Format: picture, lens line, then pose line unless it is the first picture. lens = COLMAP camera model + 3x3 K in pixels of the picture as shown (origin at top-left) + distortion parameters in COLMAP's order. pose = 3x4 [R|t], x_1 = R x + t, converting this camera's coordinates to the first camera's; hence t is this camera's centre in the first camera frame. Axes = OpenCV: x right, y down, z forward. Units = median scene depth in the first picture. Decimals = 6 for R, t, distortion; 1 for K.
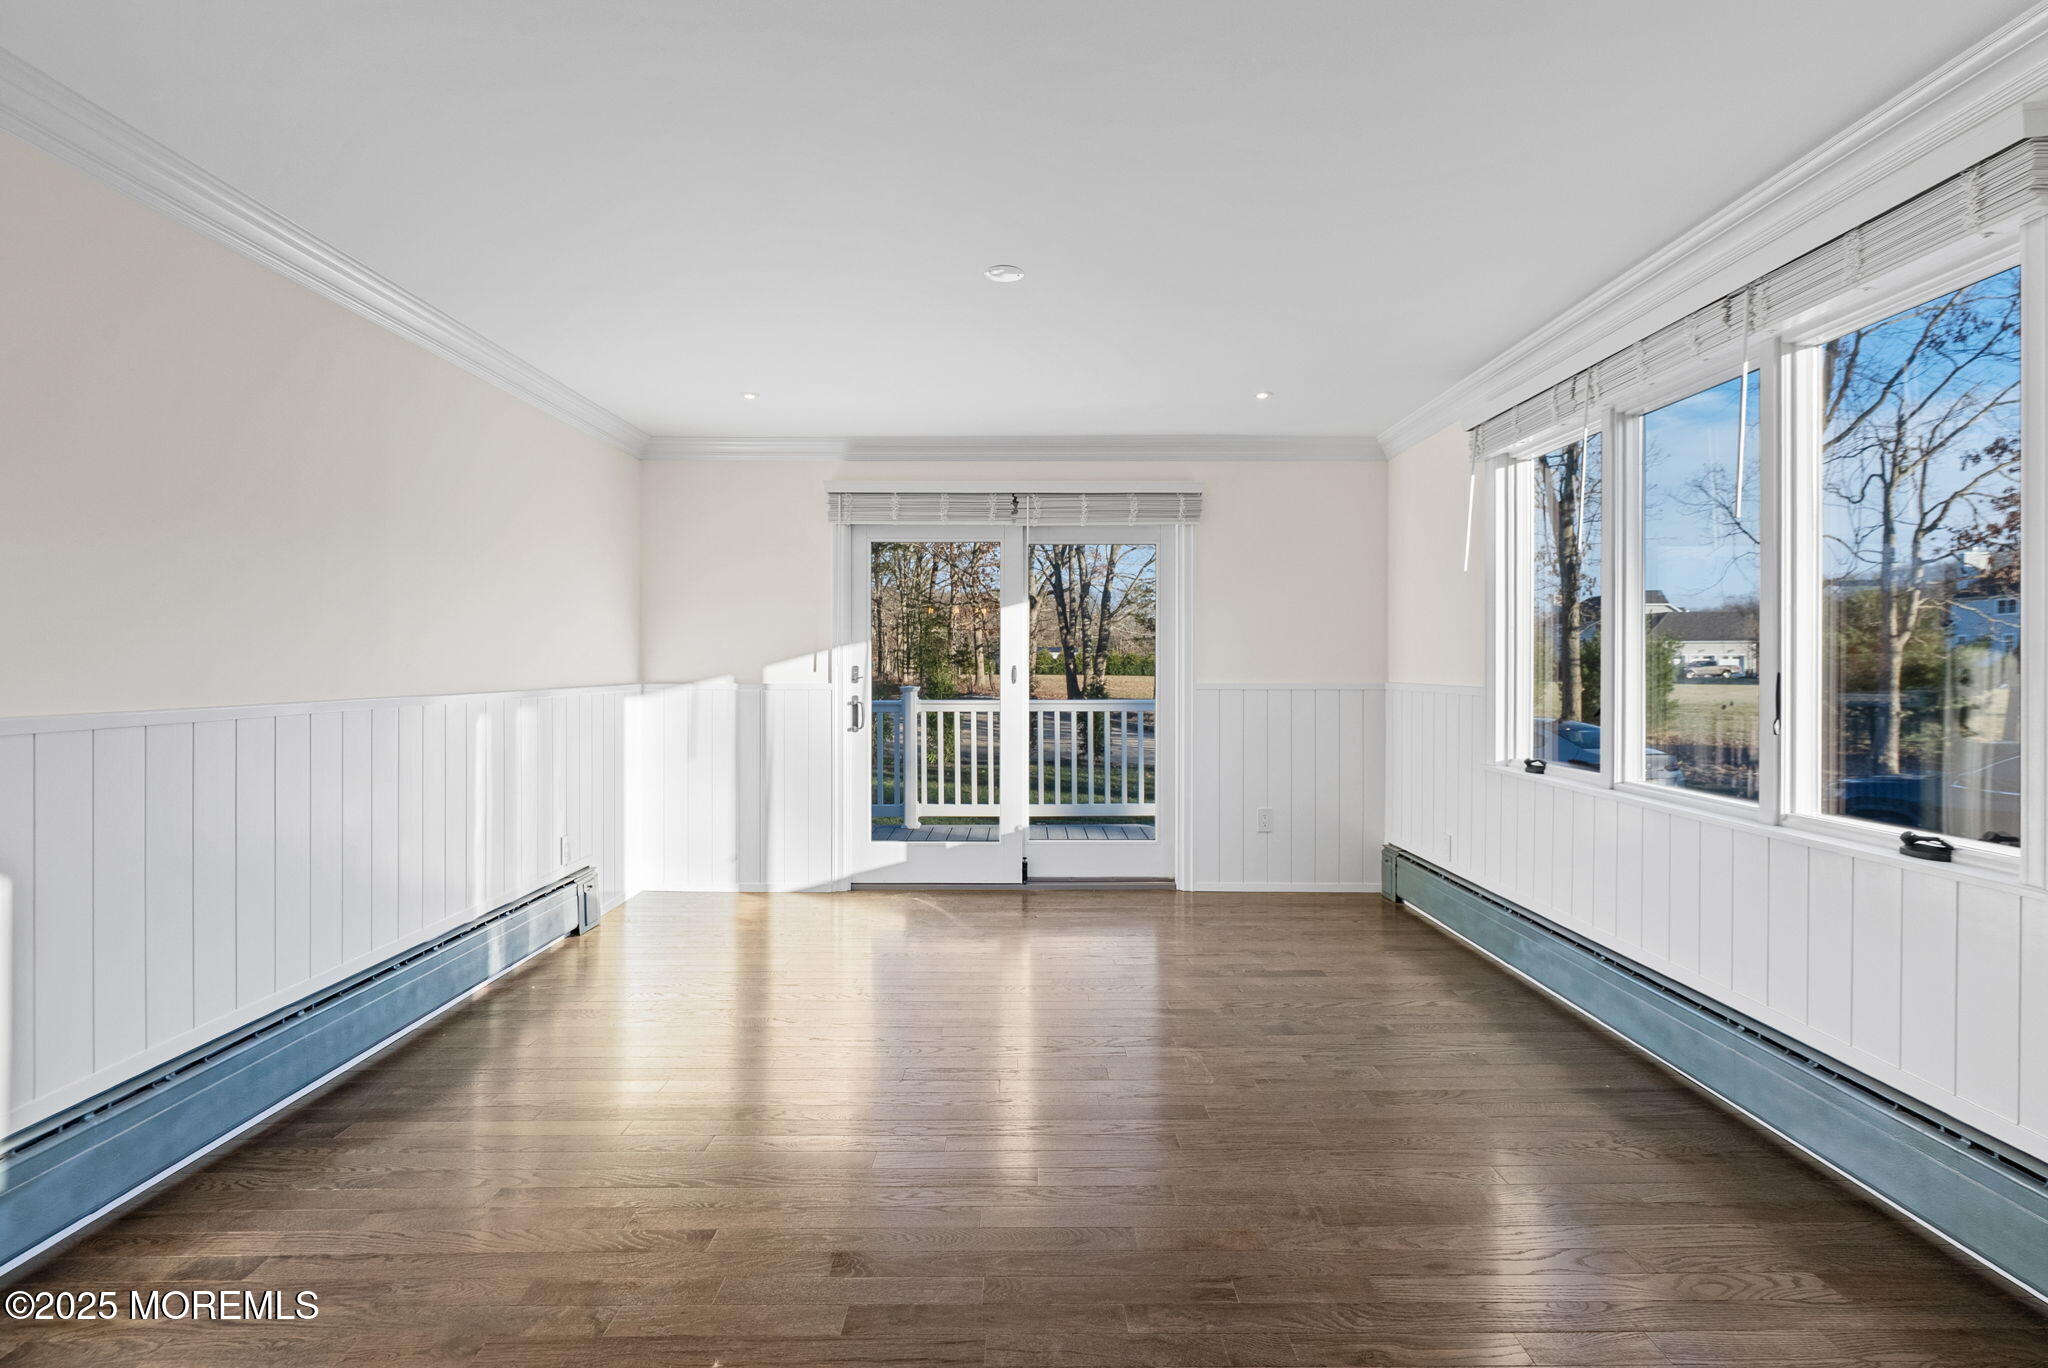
lens RADIAL K [[941.5, 0, 1025.1], [0, 941.5, 665.0], [0, 0, 1]] dist [-0.002201, 0.000069]
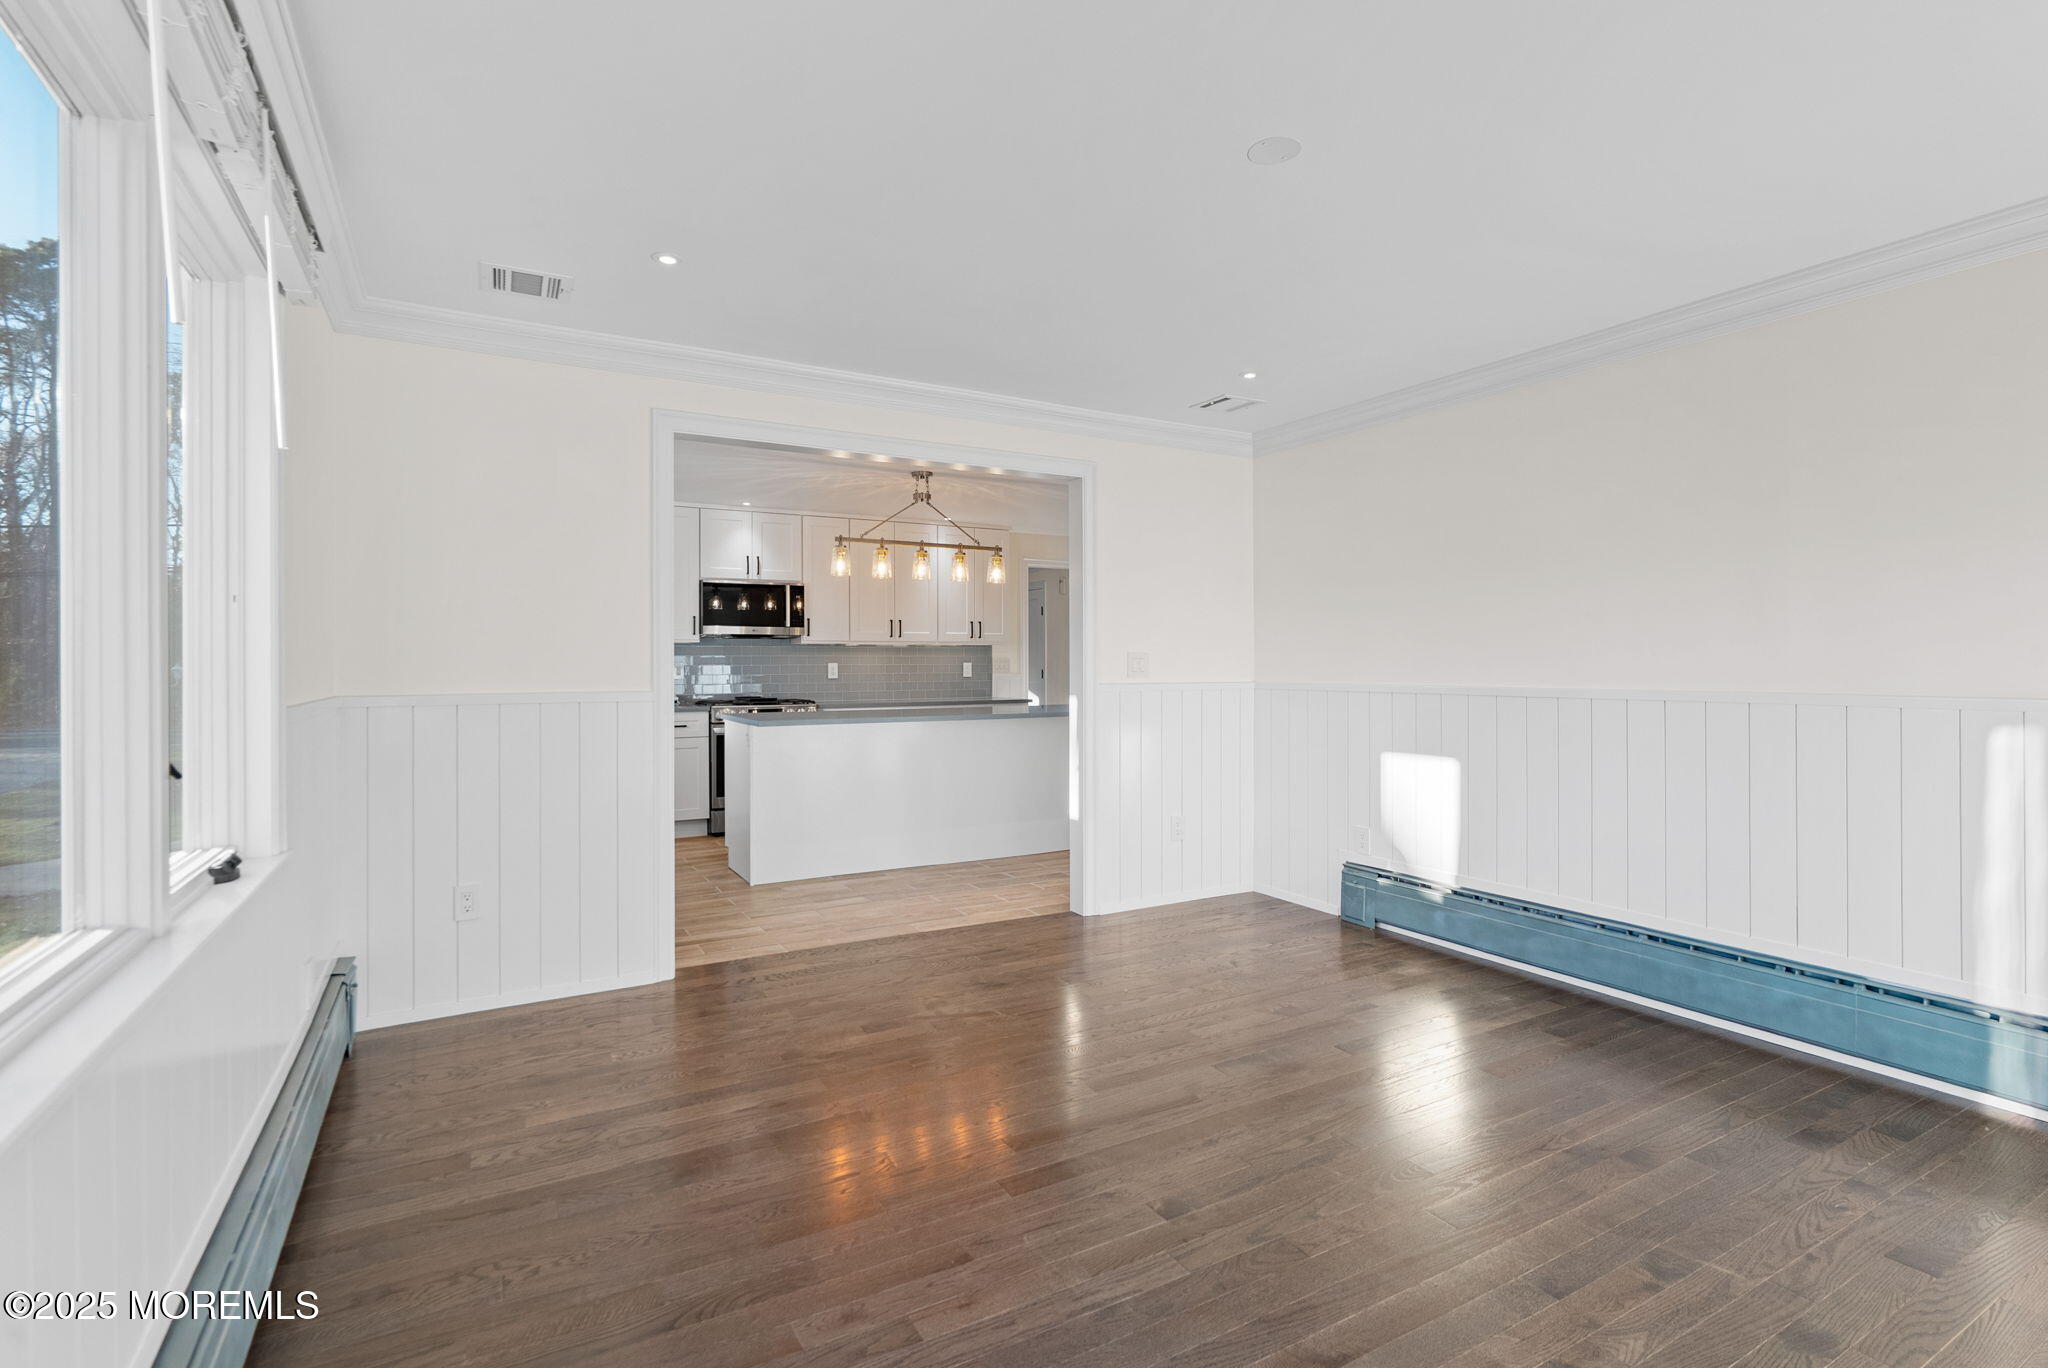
lens RADIAL K [[941.5, 0, 1025.1], [0, 941.5, 665.0], [0, 0, 1]] dist [-0.002201, 0.000069]
pose [[-0.863836, 0.003876, -0.503758, 0.879941], [0.002493, 0.999991, 0.003417, 0.001010], [0.503767, 0.001696, -0.863838, 2.549431]]
